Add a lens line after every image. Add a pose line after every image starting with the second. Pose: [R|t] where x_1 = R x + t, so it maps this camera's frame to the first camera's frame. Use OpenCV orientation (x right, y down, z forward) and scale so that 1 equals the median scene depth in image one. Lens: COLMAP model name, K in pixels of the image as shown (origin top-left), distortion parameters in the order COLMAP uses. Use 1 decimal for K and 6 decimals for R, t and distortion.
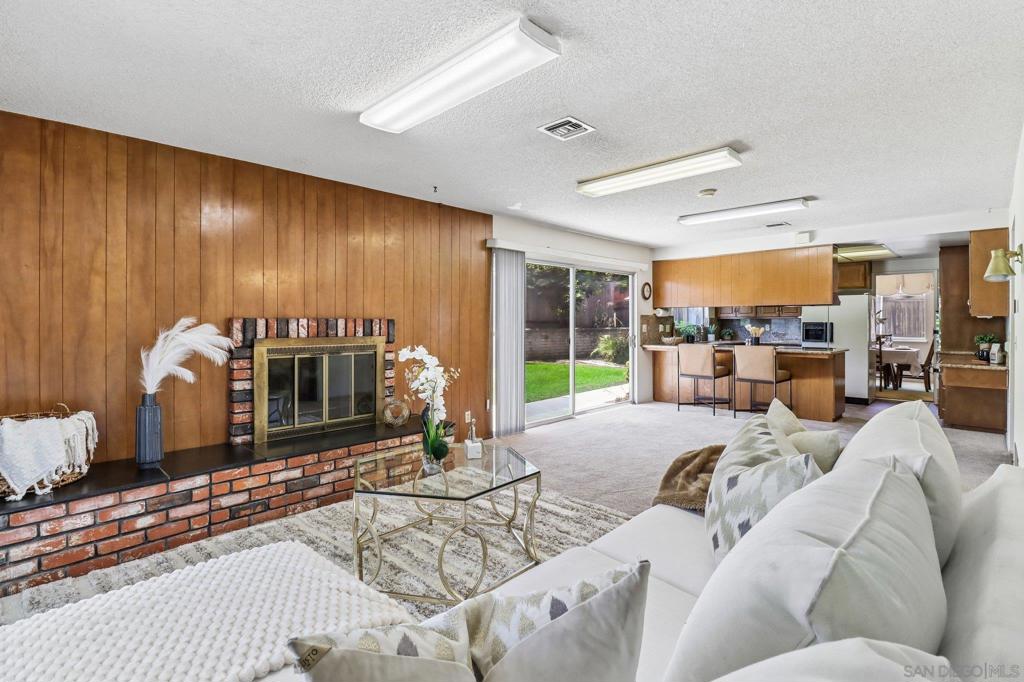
lens RADIAL K [[500.1, 0, 506.7], [0, 500.1, 322.9], [0, 0, 1]] dist [-0.010271, -0.005038]
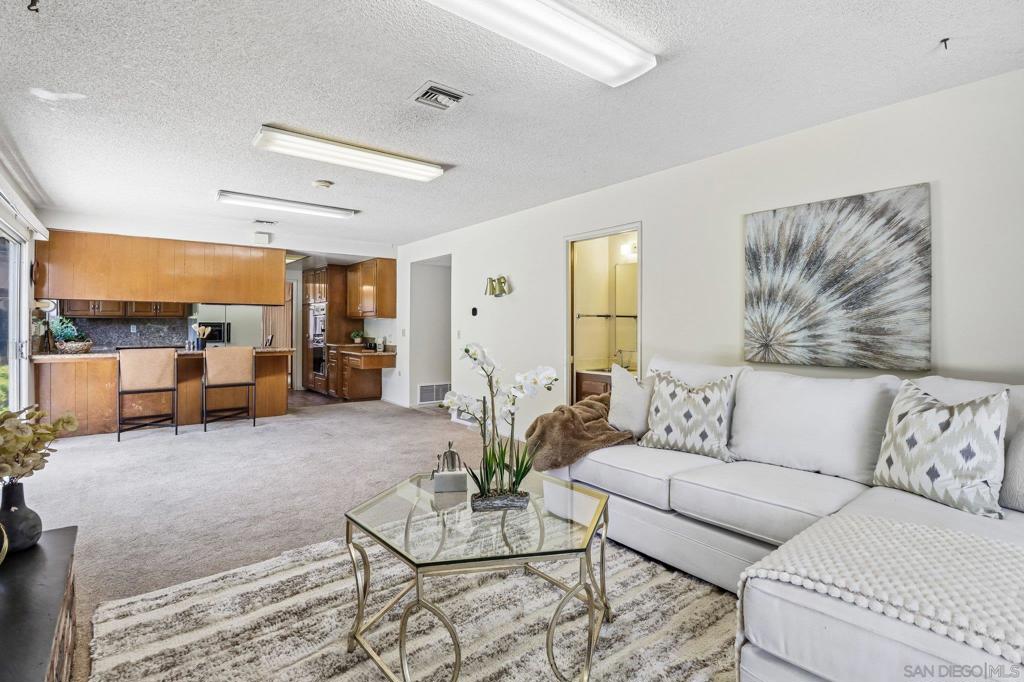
lens RADIAL K [[500.1, 0, 529.7], [0, 500.1, 319.2], [0, 0, 1]] dist [-0.010271, -0.005038]
pose [[0.112608, 0.014533, 0.993533, -0.324503], [0.002089, 0.999887, -0.014863, 0.009193], [-0.993637, 0.003749, 0.112565, 0.325567]]
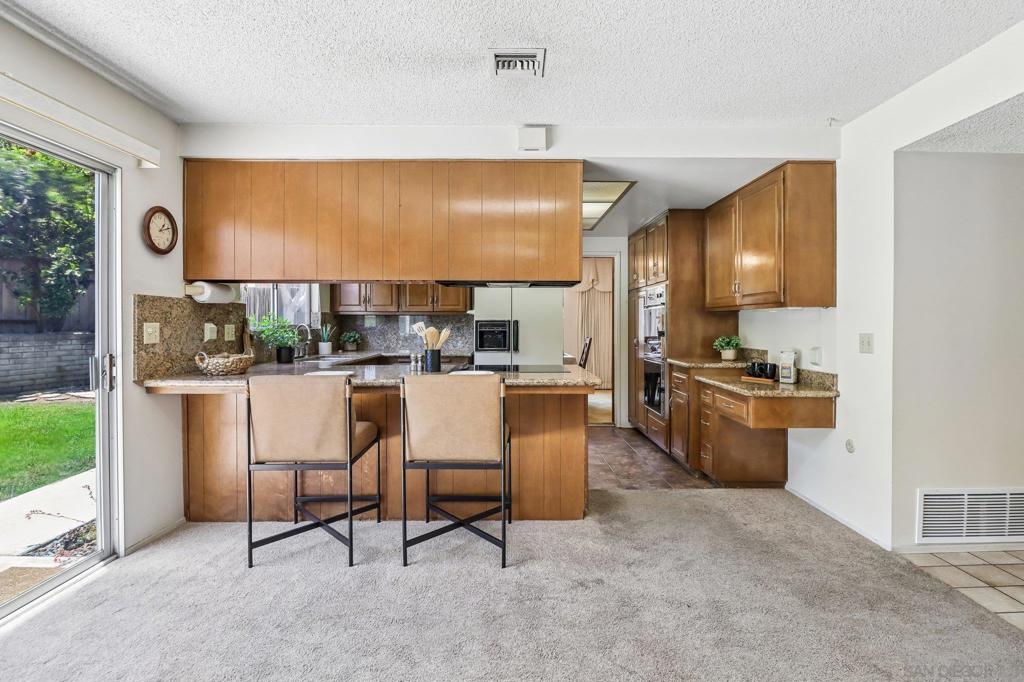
lens RADIAL K [[500.1, 0, 517.8], [0, 500.1, 326.7], [0, 0, 1]] dist [-0.010271, -0.005038]
pose [[0.704288, -0.002621, 0.709909, 0.235189], [0.000829, 0.999996, 0.002870, 0.006281], [-0.709914, -0.001433, 0.704287, 0.637066]]
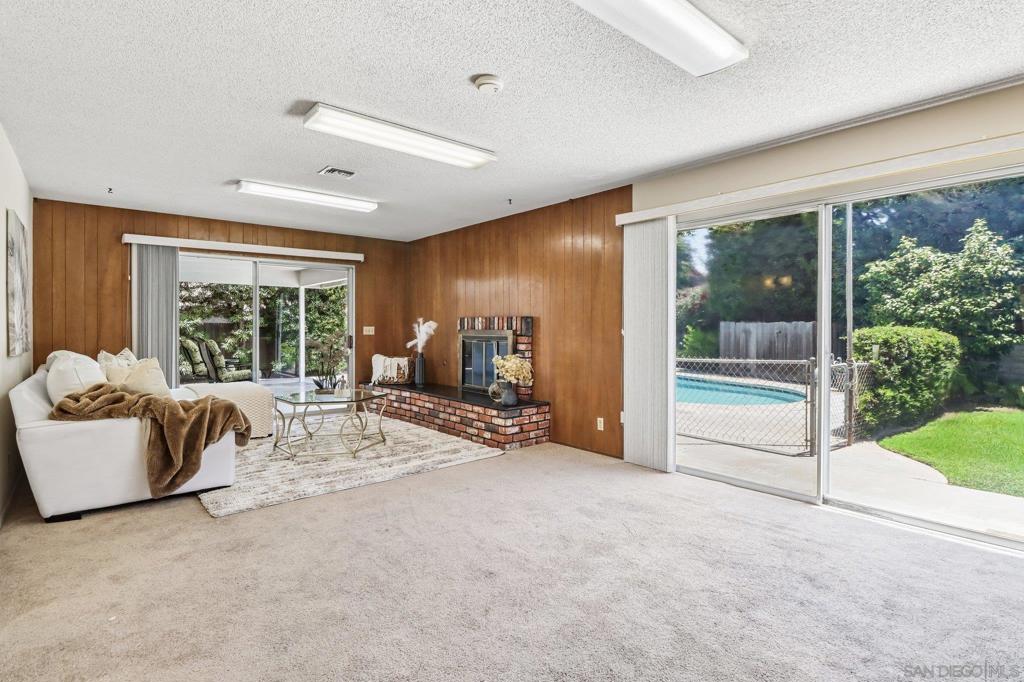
lens RADIAL K [[500.1, 0, 494.7], [0, 500.1, 339.9], [0, 0, 1]] dist [-0.010271, -0.005038]
pose [[-0.106431, 0.024265, -0.994024, 0.633921], [-0.005711, 0.999671, 0.025014, 0.012434], [0.994304, 0.008339, -0.106258, 0.690075]]
